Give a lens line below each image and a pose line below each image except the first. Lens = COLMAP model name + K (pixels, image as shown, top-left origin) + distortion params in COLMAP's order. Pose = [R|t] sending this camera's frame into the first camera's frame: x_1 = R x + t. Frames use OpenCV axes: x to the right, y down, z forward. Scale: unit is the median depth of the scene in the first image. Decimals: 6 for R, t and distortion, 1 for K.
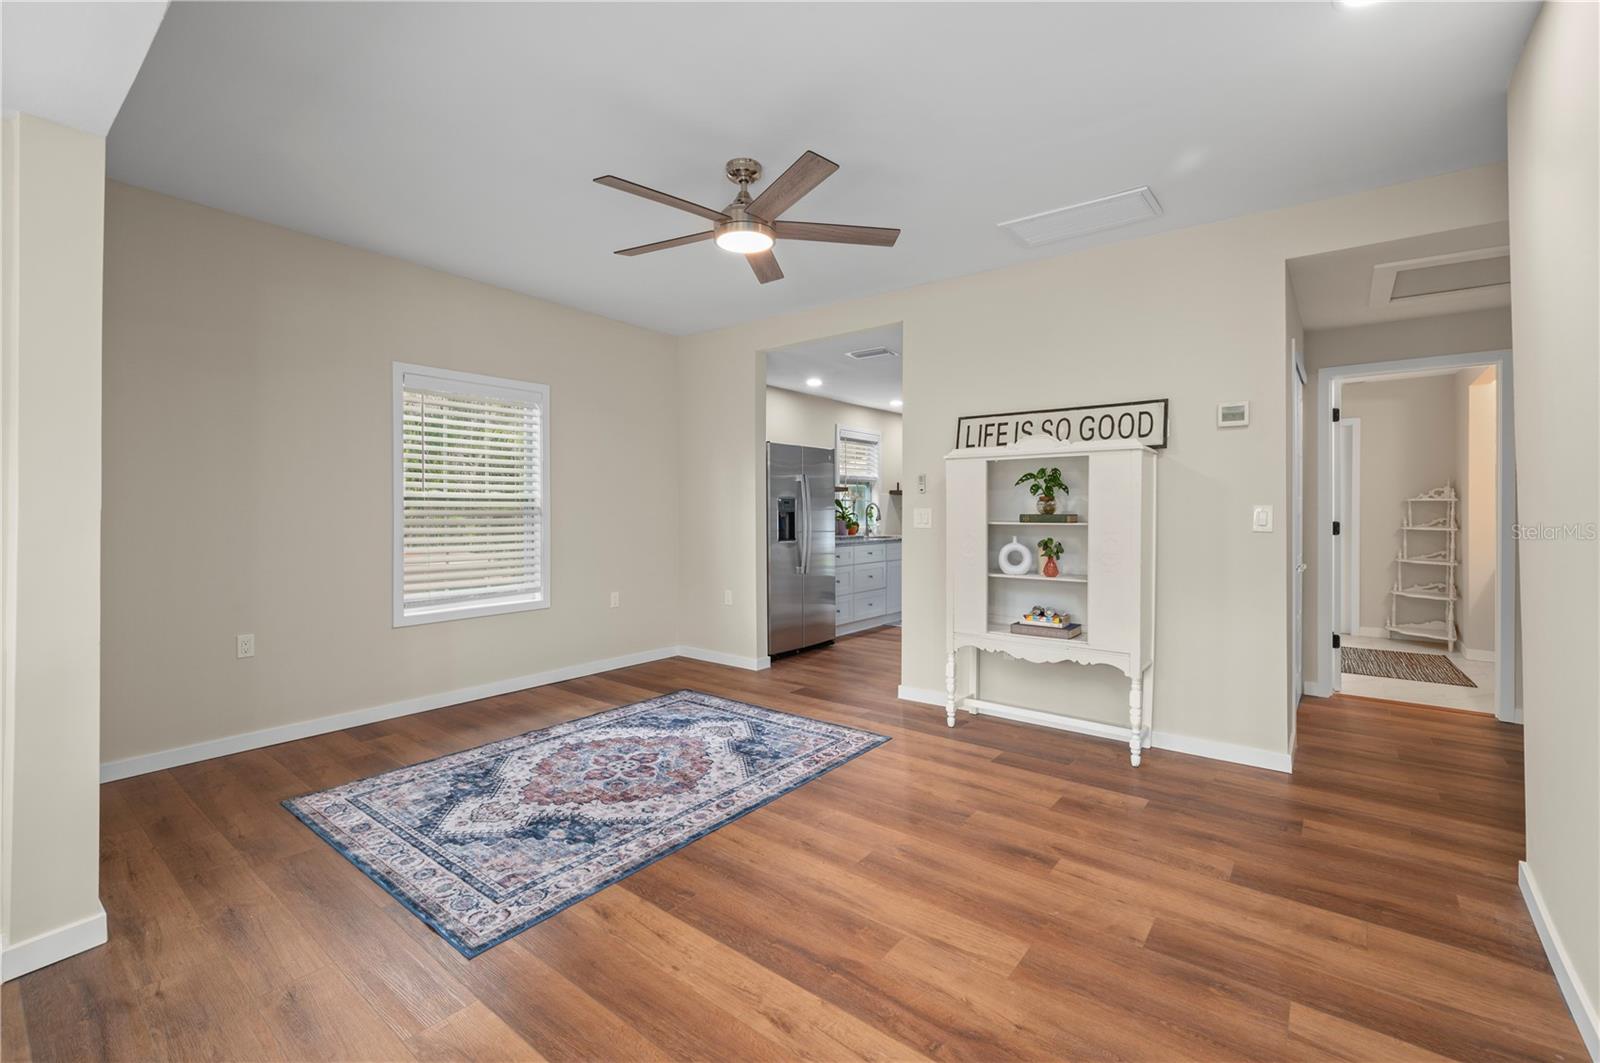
lens RADIAL K [[685.4, 0, 806.2], [0, 685.4, 523.0], [0, 0, 1]] dist [-0.001388, -0.000024]
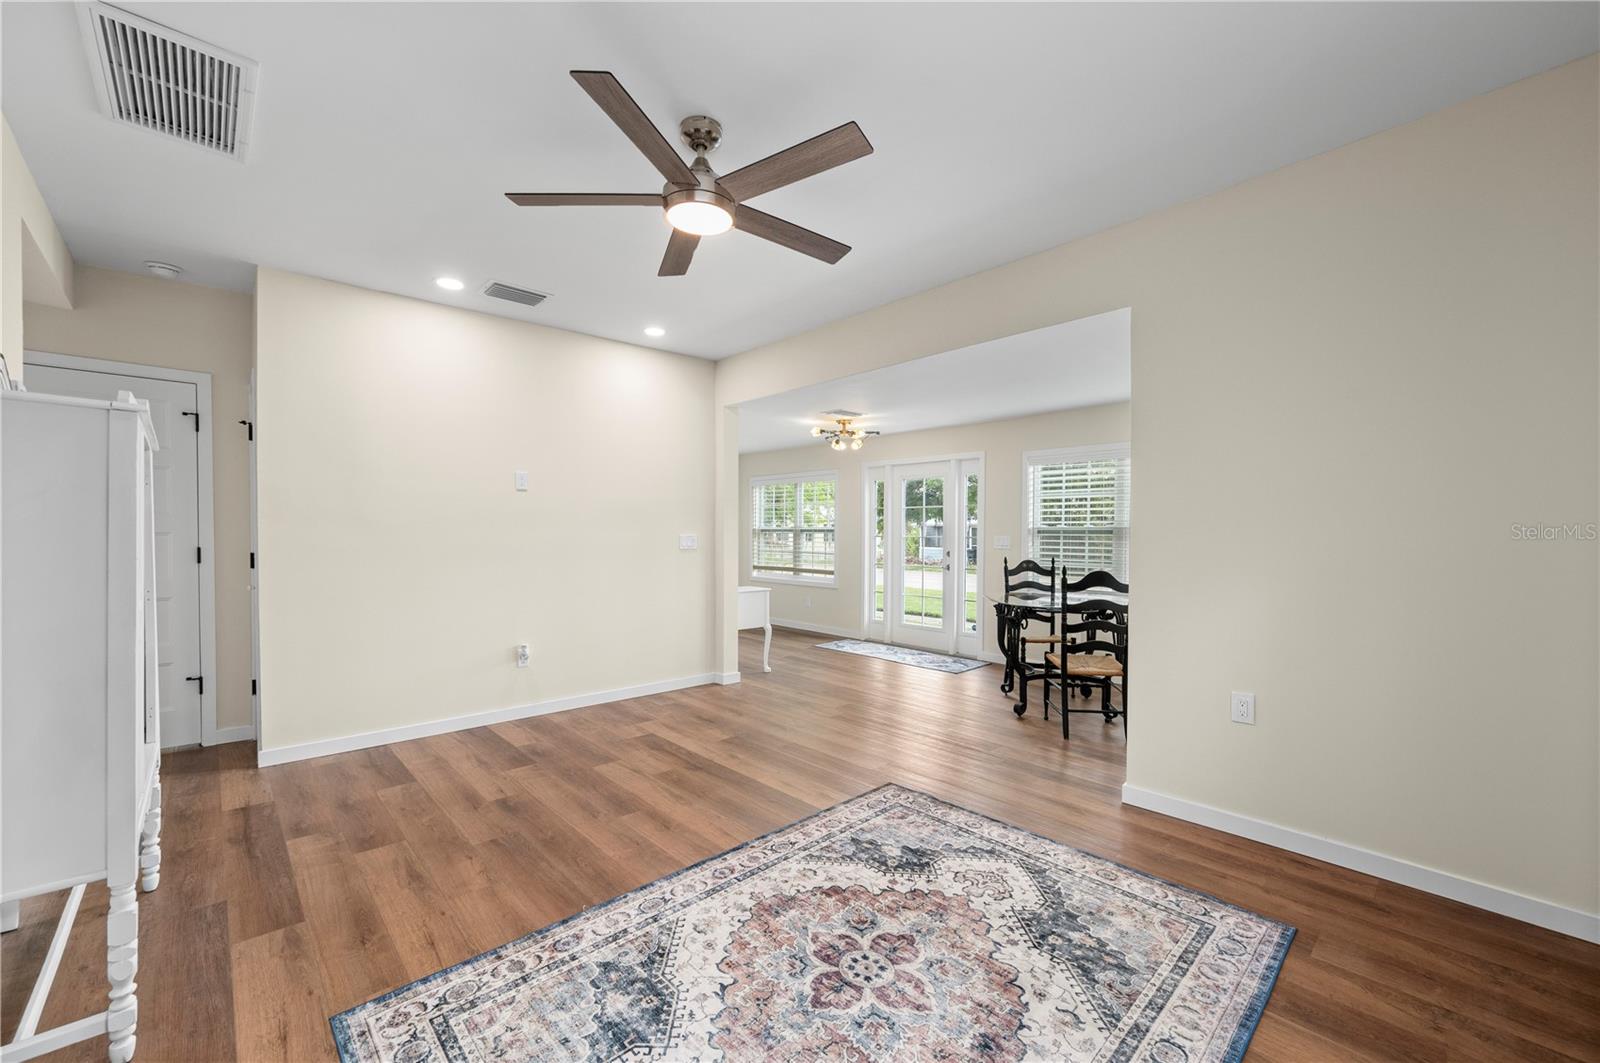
lens RADIAL K [[633.5, 0, 800.0], [0, 633.5, 531.5], [0, 0, 1]] dist [-0.002053, -0.000209]
pose [[-0.988513, -0.004443, 0.151071, -0.313200], [-0.002109, 0.999876, 0.015608, -0.035497], [-0.151121, 0.015110, -0.988400, 1.663860]]
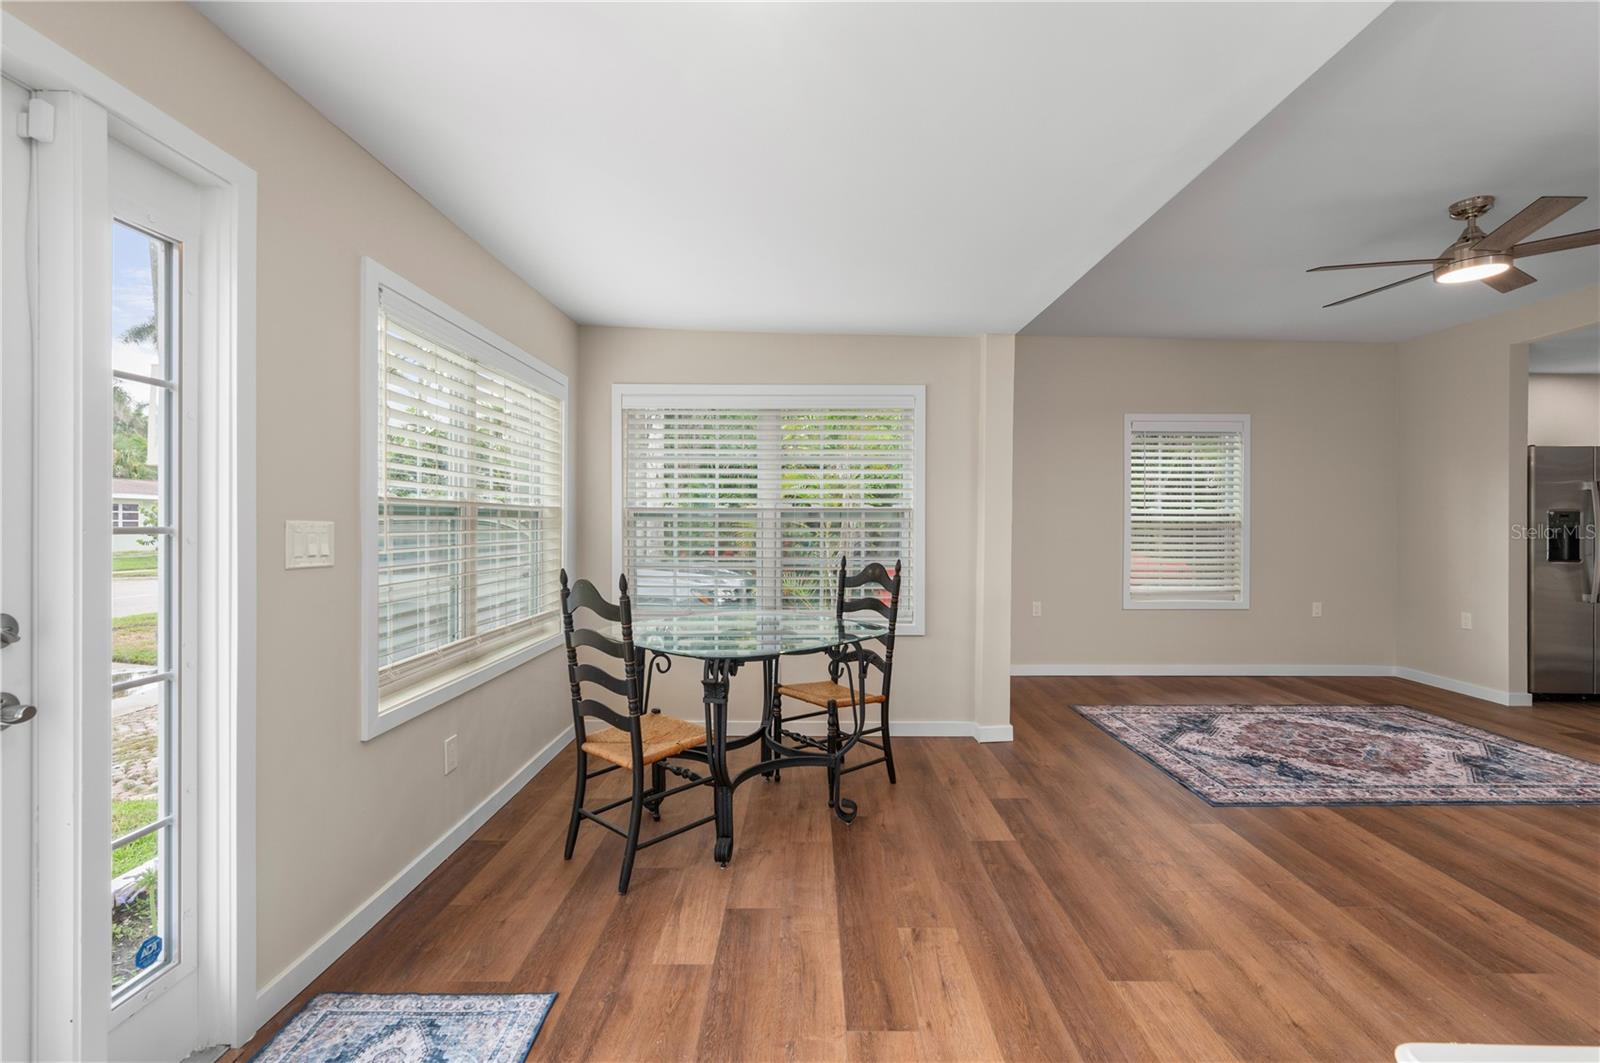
lens RADIAL K [[685.4, 0, 806.2], [0, 685.4, 523.0], [0, 0, 1]] dist [-0.001388, -0.000024]
pose [[0.617262, 0.002974, -0.786752, 0.107249], [-0.018018, 0.999784, -0.010357, 0.007962], [0.786551, 0.020569, 0.617183, -0.455176]]
